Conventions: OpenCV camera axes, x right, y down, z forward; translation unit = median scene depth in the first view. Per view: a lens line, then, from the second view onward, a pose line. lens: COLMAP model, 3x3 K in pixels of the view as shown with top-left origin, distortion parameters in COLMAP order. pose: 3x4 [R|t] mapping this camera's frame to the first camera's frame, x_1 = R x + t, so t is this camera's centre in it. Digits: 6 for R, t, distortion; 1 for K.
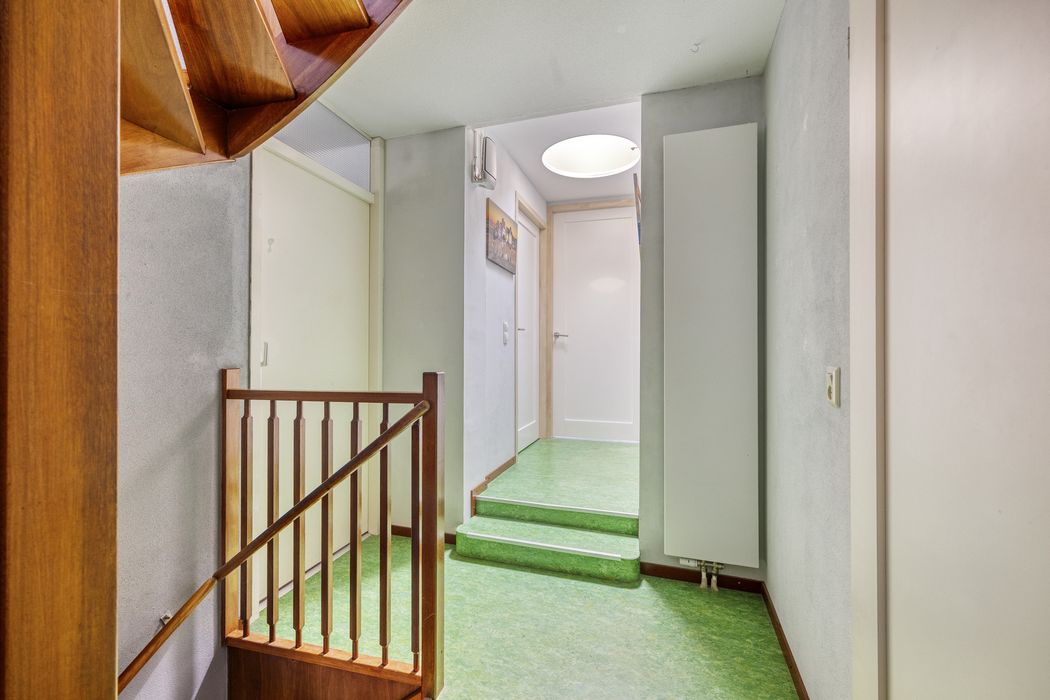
lens RADIAL K [[472.0, 0, 525.2], [0, 472.0, 350.8], [0, 0, 1]] dist [-0.010711, 0.001875]
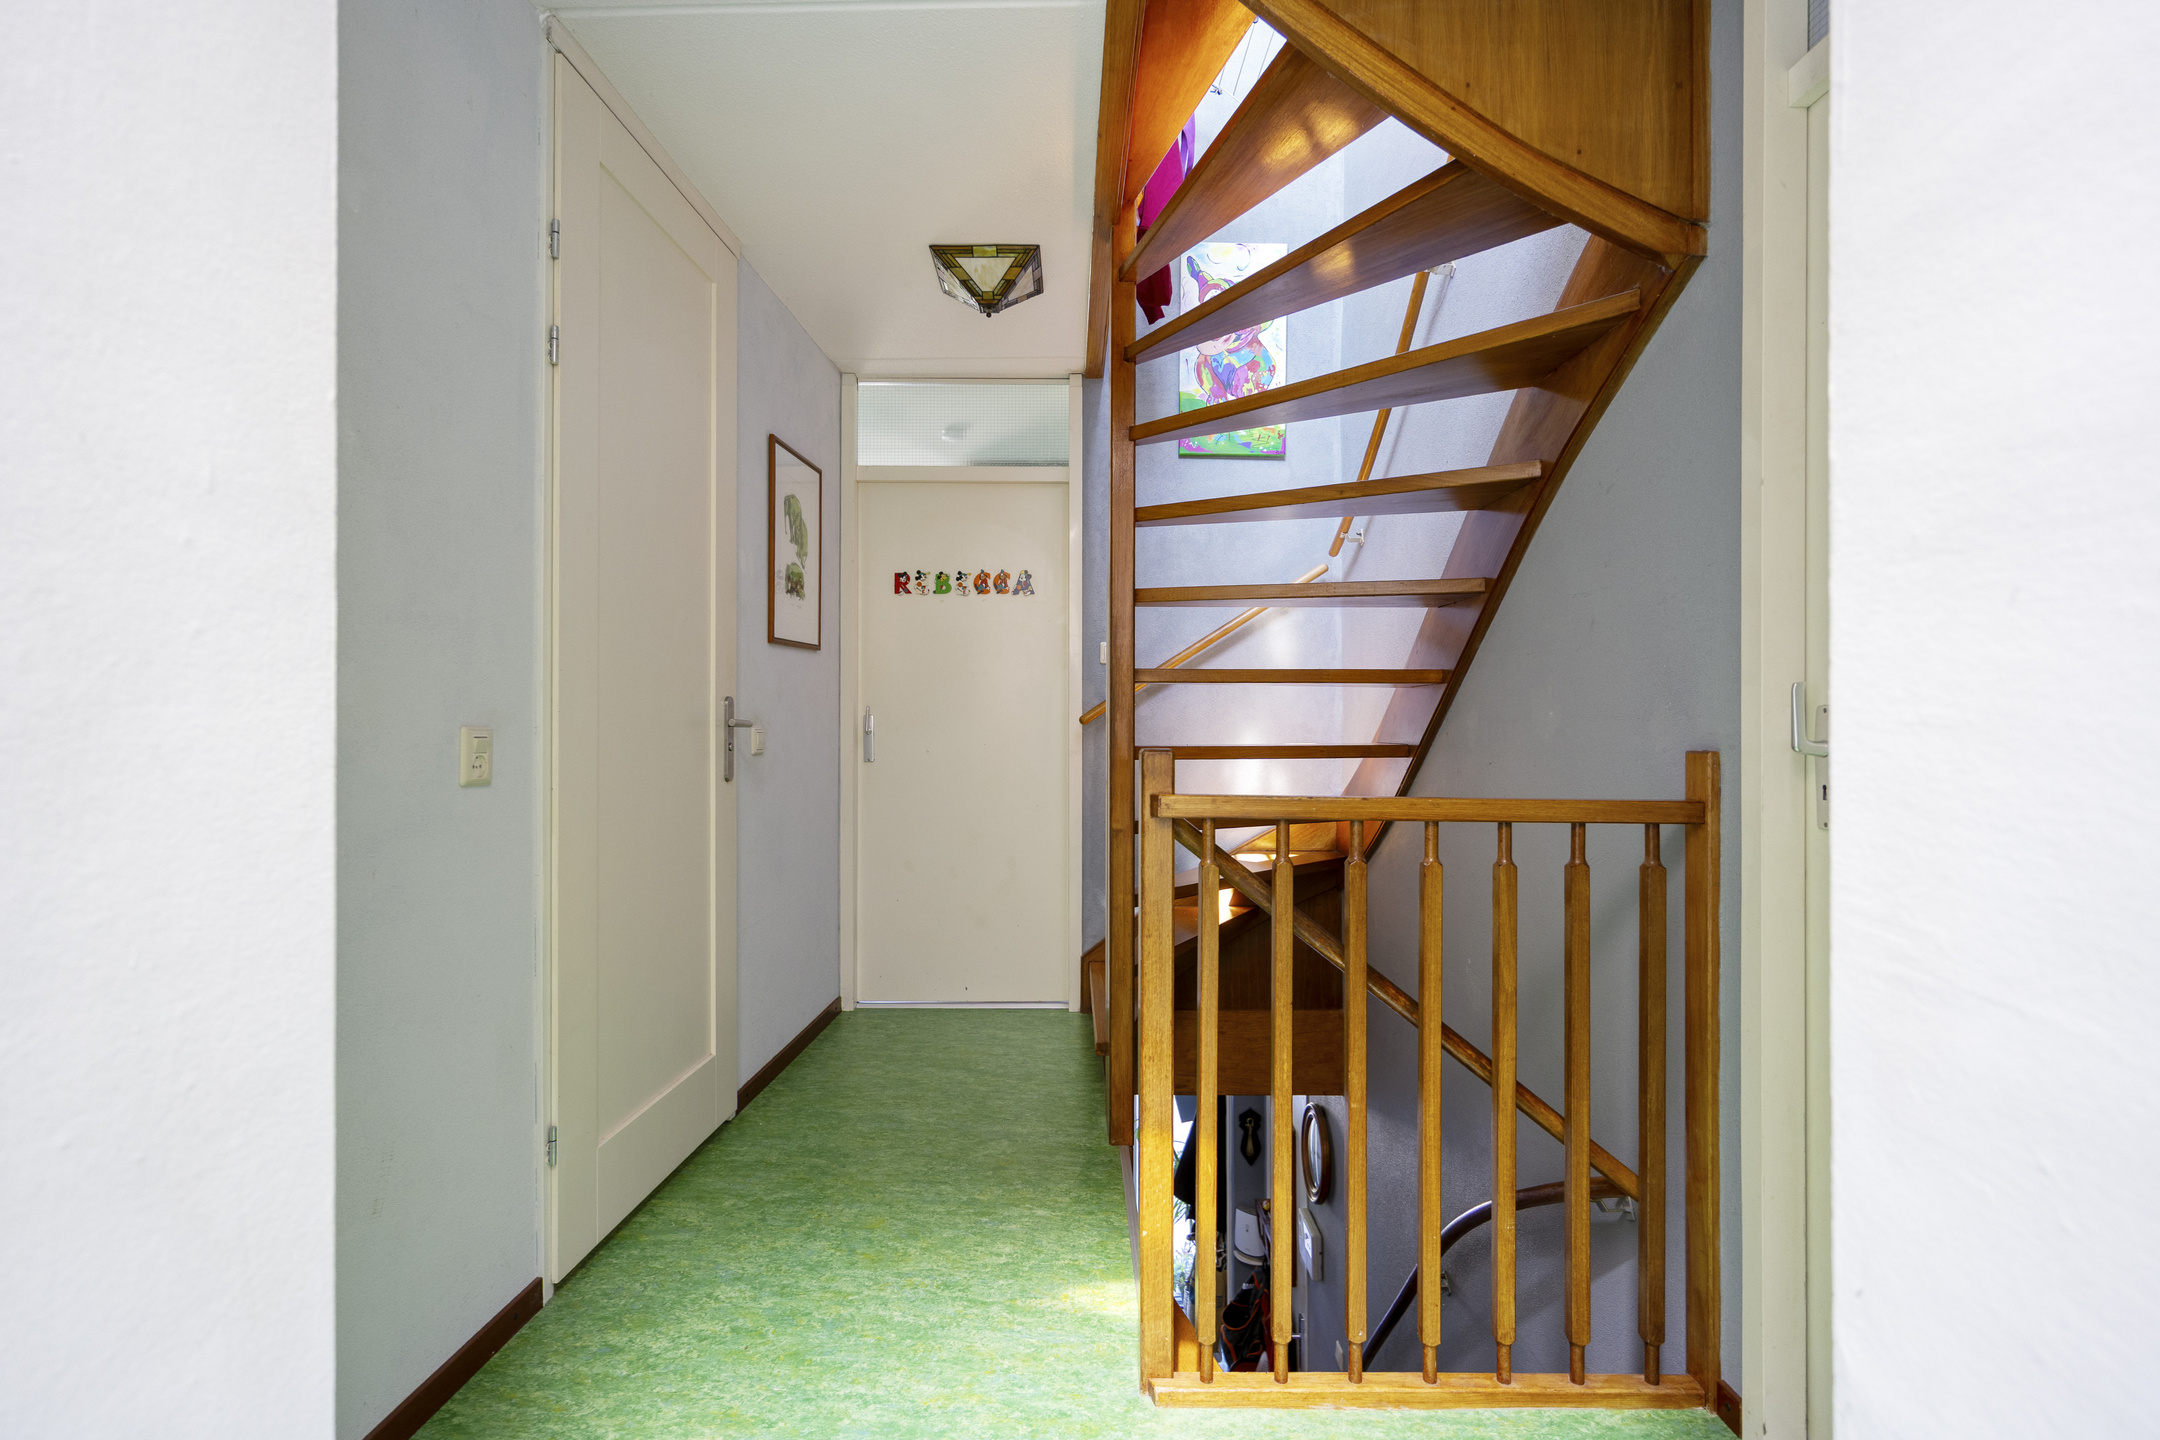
lens RADIAL K [[1016.1, 0, 1083.8], [0, 1016.1, 721.6], [0, 0, 1]] dist [0.000783, 0.000019]
pose [[-0.965211, -0.003915, -0.261444, 0.162493], [-0.002247, 0.999975, -0.006679, 0.022583], [0.261464, -0.005859, -0.965195, 2.014744]]
